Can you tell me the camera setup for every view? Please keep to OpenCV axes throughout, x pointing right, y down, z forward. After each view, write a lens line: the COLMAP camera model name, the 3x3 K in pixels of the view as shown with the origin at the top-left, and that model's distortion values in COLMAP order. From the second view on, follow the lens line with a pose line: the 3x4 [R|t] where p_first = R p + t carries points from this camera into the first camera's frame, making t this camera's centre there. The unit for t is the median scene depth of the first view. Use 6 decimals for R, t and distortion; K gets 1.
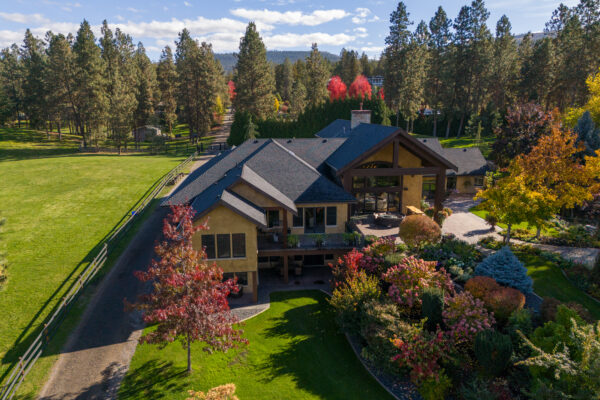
lens RADIAL K [[436.1, 0, 300.3], [0, 436.1, 203.2], [0, 0, 1]] dist [0.076606, -0.058551]
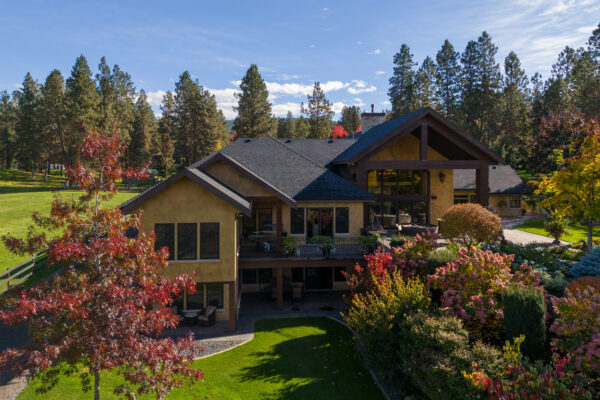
lens RADIAL K [[407.7, 0, 300.0], [0, 407.7, 200.0], [0, 0, 1]] dist [0.035545, -0.001575]
pose [[0.999968, 0.004005, -0.006994, 0.003758], [-0.005312, 0.980152, -0.198178, 0.134846], [0.006061, 0.198208, 0.980141, 0.306922]]
